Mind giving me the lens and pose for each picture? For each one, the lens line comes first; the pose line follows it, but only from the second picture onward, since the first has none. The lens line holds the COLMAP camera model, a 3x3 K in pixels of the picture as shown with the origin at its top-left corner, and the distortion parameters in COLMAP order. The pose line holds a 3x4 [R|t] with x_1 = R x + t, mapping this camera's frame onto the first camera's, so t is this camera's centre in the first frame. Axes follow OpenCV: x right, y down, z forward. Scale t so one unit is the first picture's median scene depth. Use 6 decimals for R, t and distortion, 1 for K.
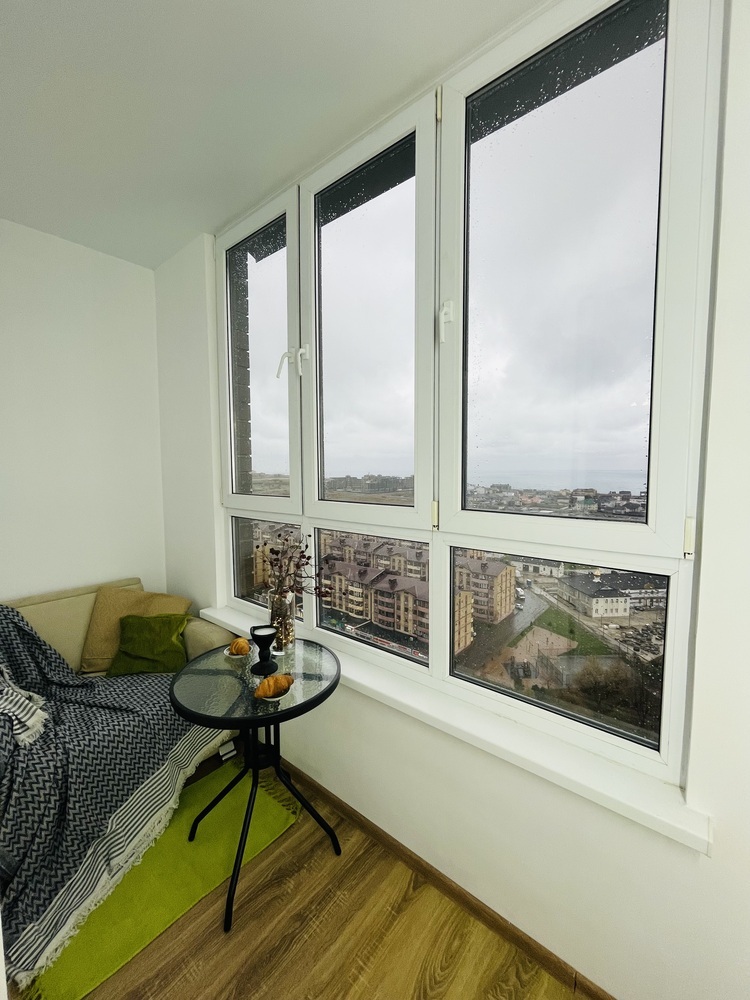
lens RADIAL K [[407.1, 0, 375.0], [0, 407.1, 500.0], [0, 0, 1]] dist [-0.002770, -0.000031]
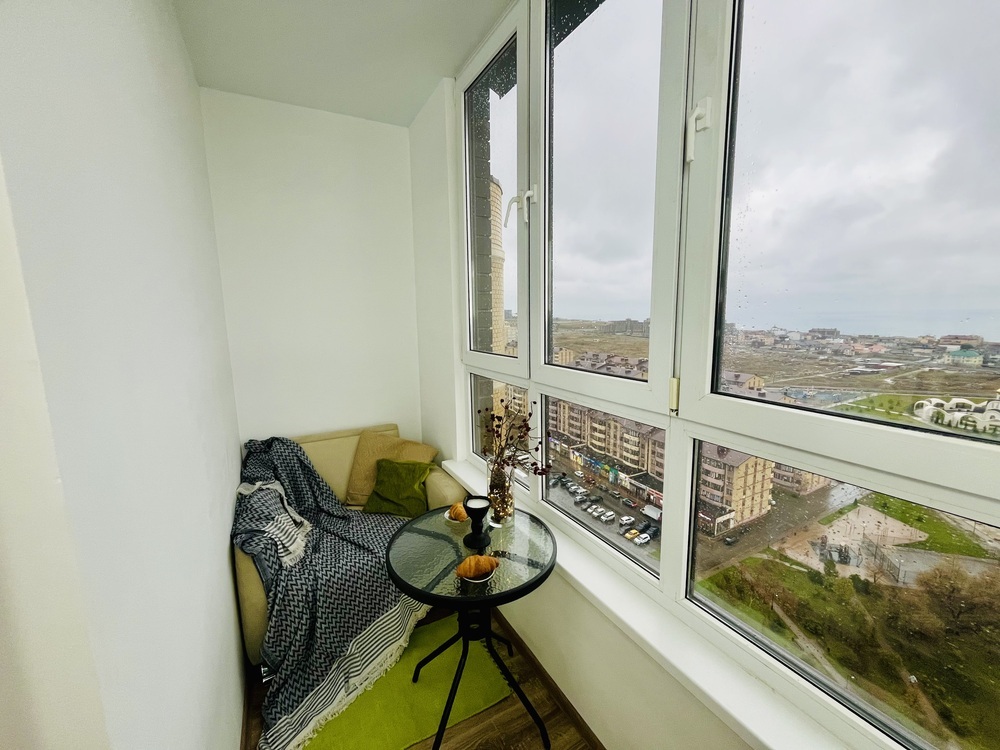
lens RADIAL K [[407.1, 0, 497.5], [0, 407.1, 375.2], [0, 0, 1]] dist [-0.002770, -0.000031]
pose [[0.930553, 0.045157, -0.363361, 0.091895], [-0.016894, 0.996604, 0.080589, -0.046529], [0.365767, -0.068854, 0.928156, 0.136663]]
